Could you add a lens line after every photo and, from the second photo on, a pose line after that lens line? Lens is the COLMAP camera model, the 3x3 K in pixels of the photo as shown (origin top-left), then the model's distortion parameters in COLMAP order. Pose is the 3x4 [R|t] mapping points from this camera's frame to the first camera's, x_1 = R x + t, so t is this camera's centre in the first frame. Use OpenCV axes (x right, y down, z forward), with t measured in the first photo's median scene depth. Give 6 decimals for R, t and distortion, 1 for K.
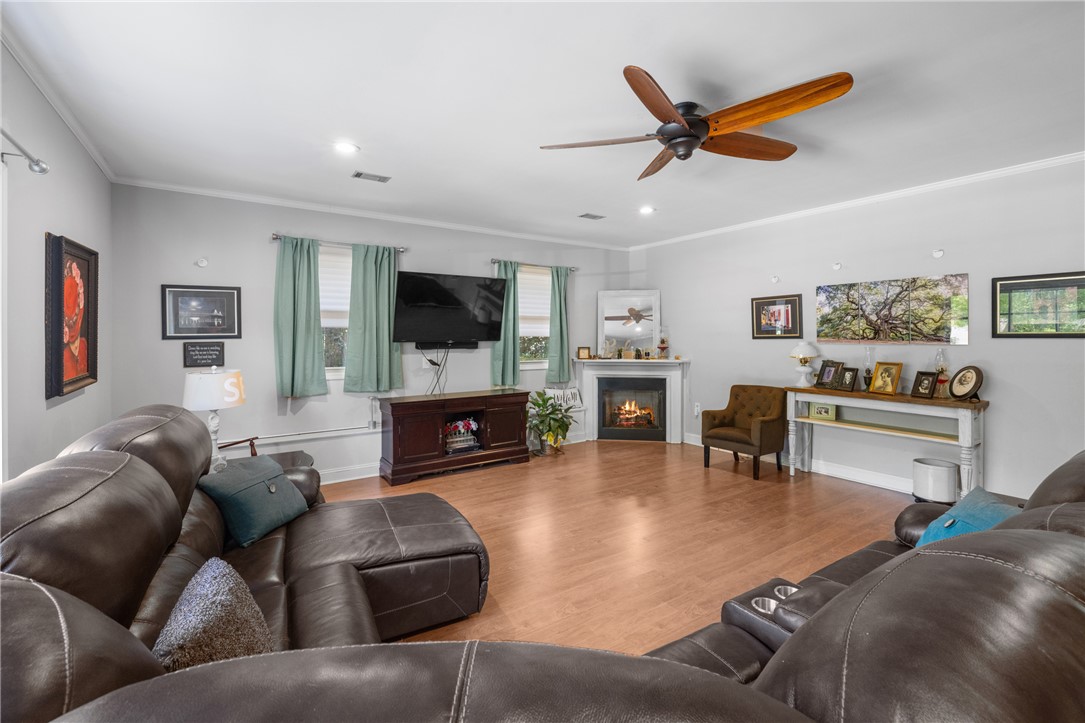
lens RADIAL K [[474.0, 0, 541.3], [0, 474.0, 330.7], [0, 0, 1]] dist [-0.001979, -0.000010]
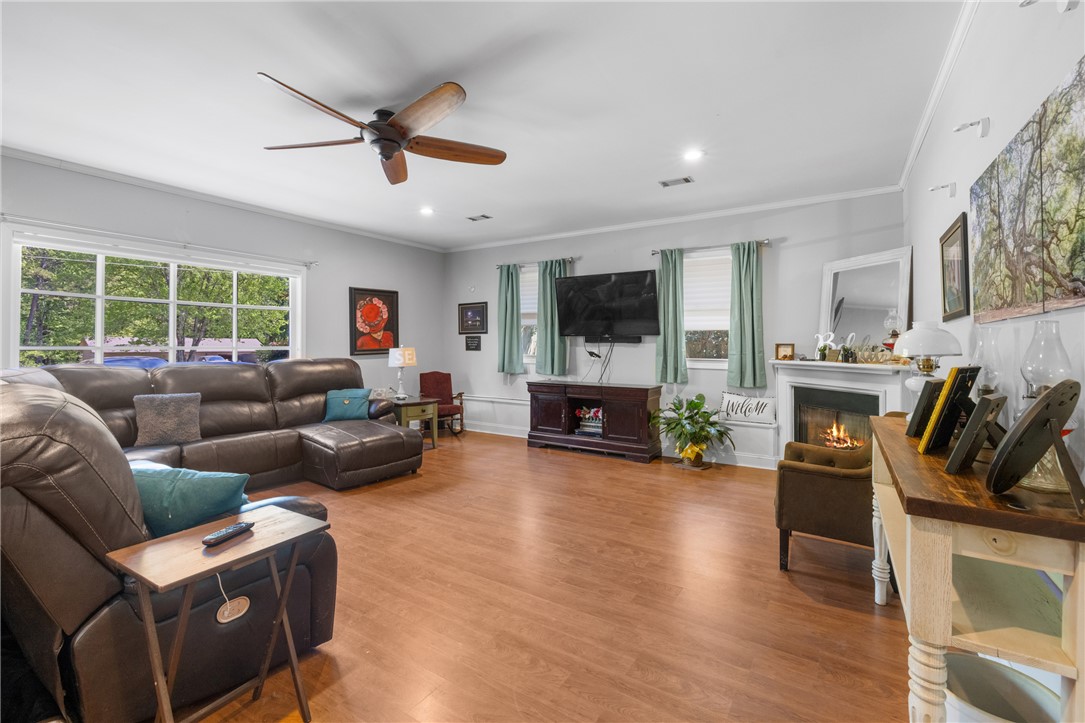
lens RADIAL K [[466.8, 0, 543.6], [0, 466.8, 336.8], [0, 0, 1]] dist [0.000157, 0.000532]
pose [[0.404570, -0.011442, -0.914436, 0.738497], [0.002766, 0.999932, -0.011289, 0.037965], [0.914503, 0.002038, 0.404574, 0.447708]]
